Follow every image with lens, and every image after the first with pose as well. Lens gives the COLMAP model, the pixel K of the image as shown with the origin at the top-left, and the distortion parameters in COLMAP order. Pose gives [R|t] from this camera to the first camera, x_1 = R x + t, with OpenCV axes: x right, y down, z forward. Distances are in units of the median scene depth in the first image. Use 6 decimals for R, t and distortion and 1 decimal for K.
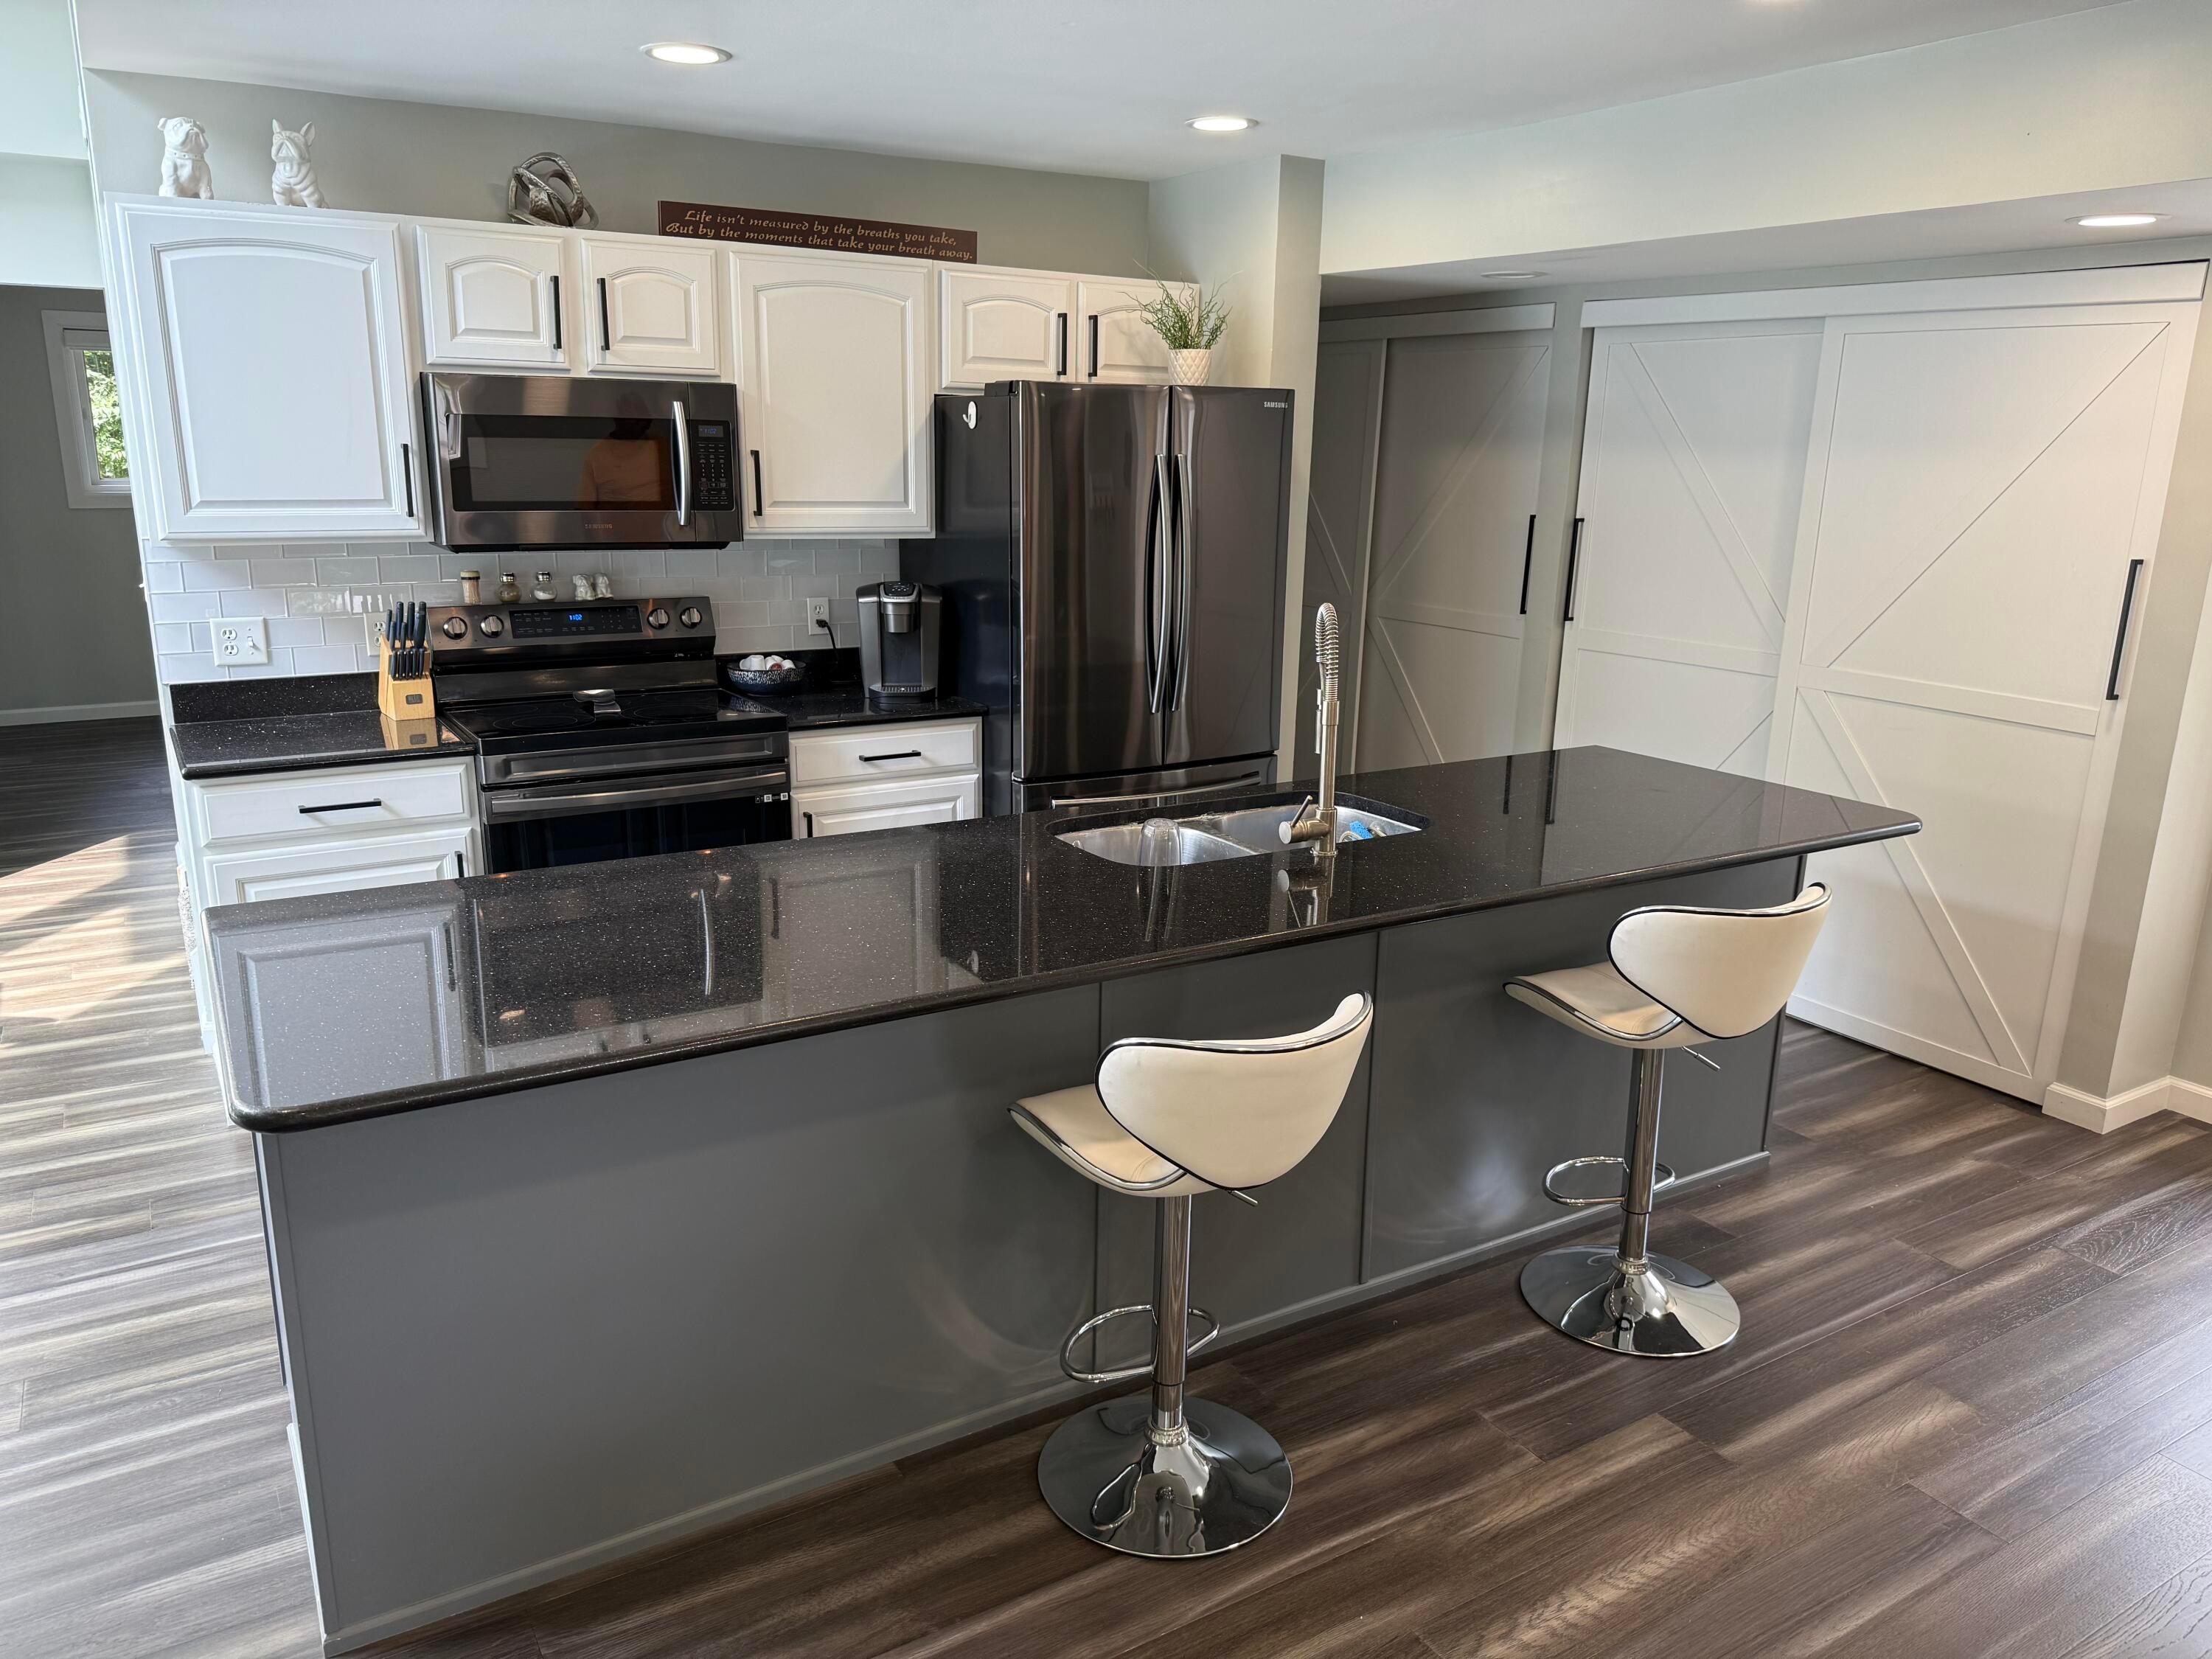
lens RADIAL K [[1549.7, 0, 1105.6], [0, 1549.7, 833.3], [0, 0, 1]] dist [0.067874, -0.094277]
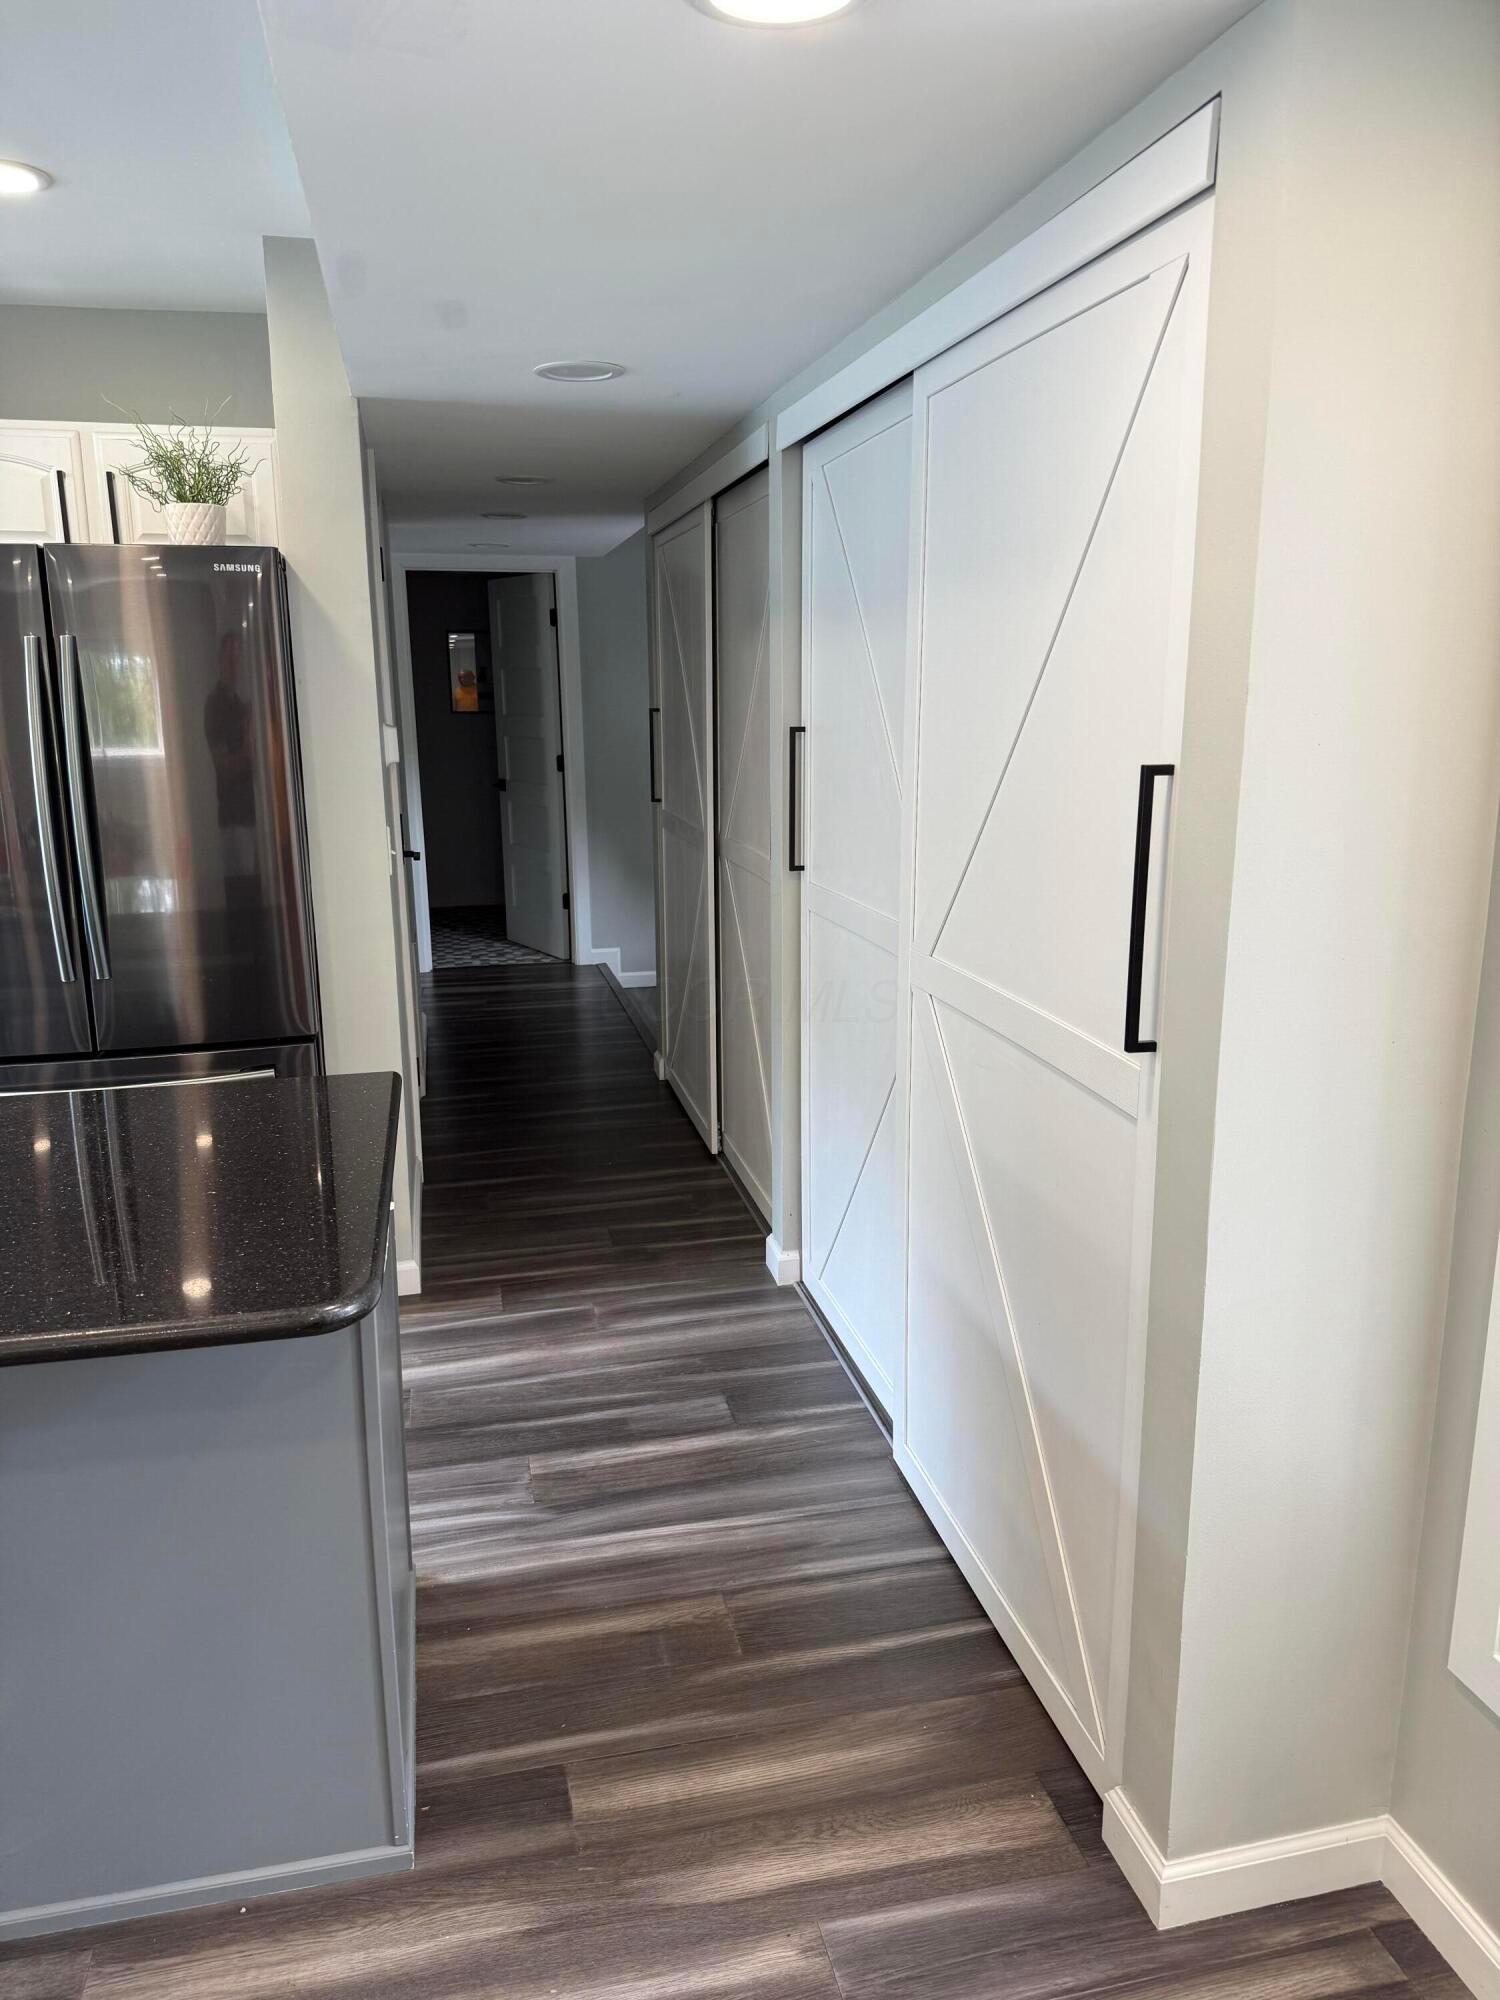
lens RADIAL K [[1401.1, 0, 751.3], [0, 1401.1, 997.0], [0, 0, 1]] dist [0.067874, -0.094277]
pose [[0.949638, 0.045622, -0.310010, 0.634039], [-0.058117, 0.997823, -0.031184, -0.078000], [0.307912, 0.047631, 0.950222, 0.521015]]
